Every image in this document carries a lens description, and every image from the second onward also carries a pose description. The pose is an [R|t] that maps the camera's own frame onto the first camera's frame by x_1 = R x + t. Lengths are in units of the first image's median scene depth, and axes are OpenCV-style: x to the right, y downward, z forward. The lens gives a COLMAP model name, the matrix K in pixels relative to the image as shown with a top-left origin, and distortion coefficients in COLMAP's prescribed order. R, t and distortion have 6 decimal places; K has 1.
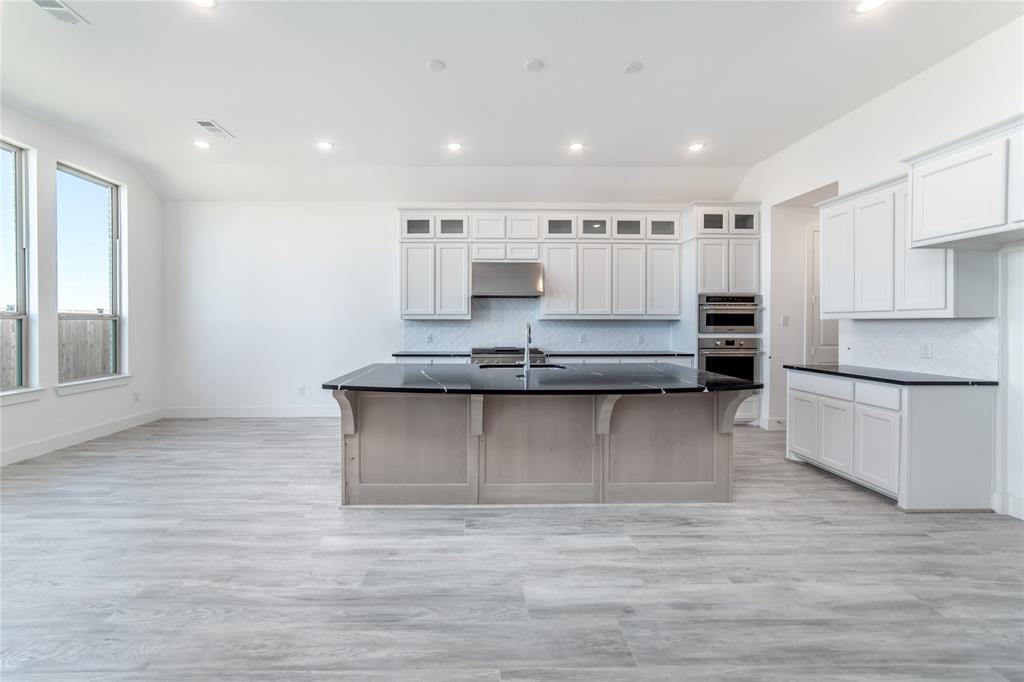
lens RADIAL K [[433.5, 0, 507.5], [0, 433.5, 332.3], [0, 0, 1]] dist [0.002415, 0.000292]
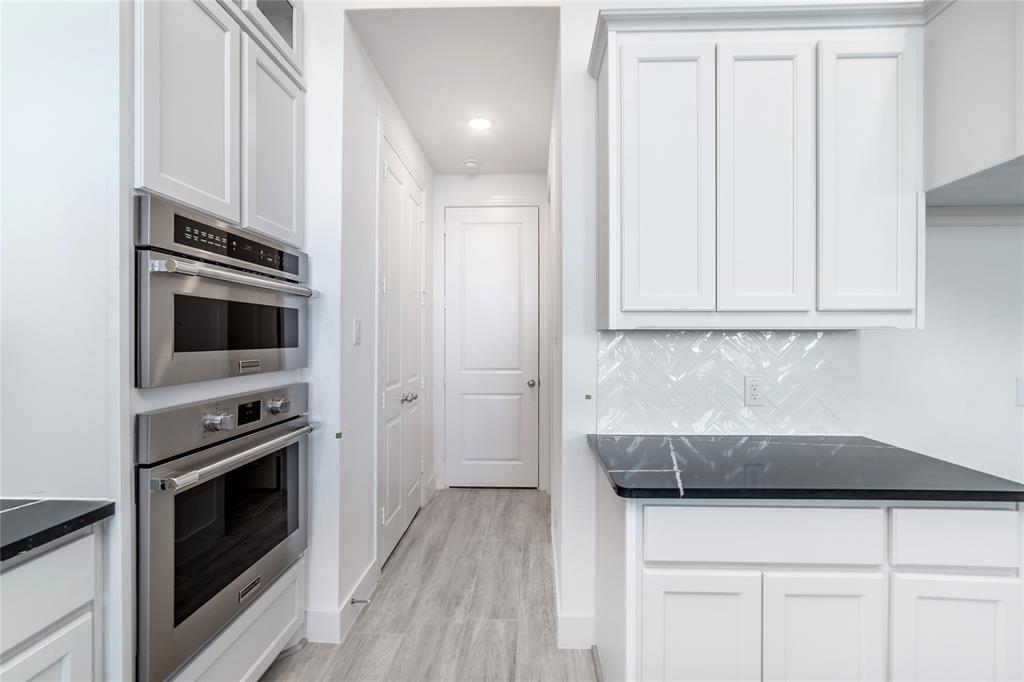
lens RADIAL K [[433.5, 0, 508.3], [0, 433.5, 337.0], [0, 0, 1]] dist [0.002415, 0.000292]
pose [[0.066387, -0.005814, 0.997777, 0.256434], [0.013164, 0.999901, 0.004951, -0.021252], [-0.997707, 0.012806, 0.066457, 0.821216]]
